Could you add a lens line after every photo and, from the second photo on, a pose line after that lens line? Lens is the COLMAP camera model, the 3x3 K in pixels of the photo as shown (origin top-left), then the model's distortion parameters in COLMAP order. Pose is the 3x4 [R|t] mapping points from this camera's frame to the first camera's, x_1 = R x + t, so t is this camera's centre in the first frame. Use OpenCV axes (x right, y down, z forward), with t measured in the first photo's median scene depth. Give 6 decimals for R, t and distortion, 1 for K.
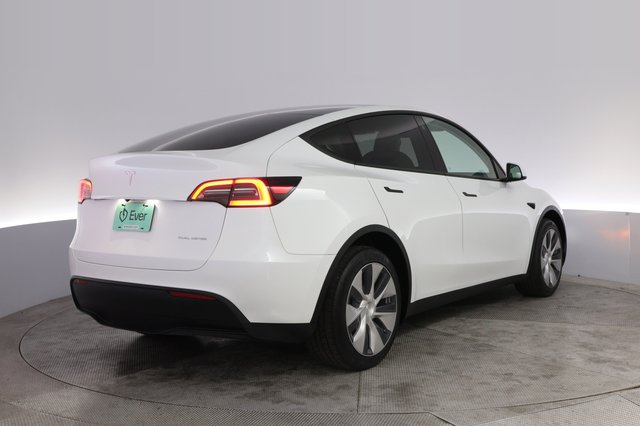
lens RADIAL K [[555.1, 0, 316.8], [0, 555.1, 210.7], [0, 0, 1]] dist [0.035711, -0.006124]
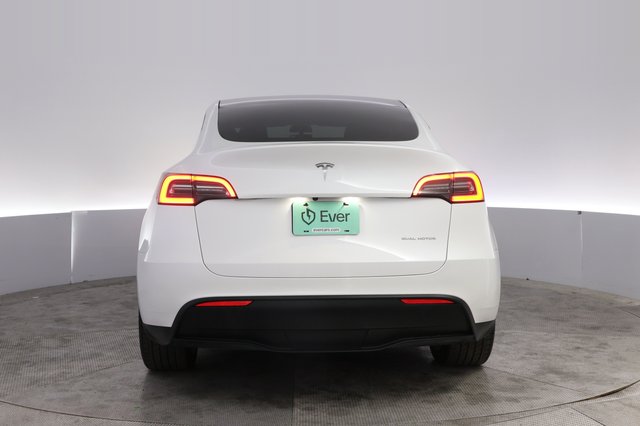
lens RADIAL K [[522.6, 0, 321.4], [0, 522.6, 214.7], [0, 0, 1]] dist [0.019648, 0.007527]
pose [[0.886869, -0.034248, 0.460750, -0.756041], [0.027816, 0.999398, 0.020744, -0.011388], [-0.461183, -0.005580, 0.887287, 0.321542]]
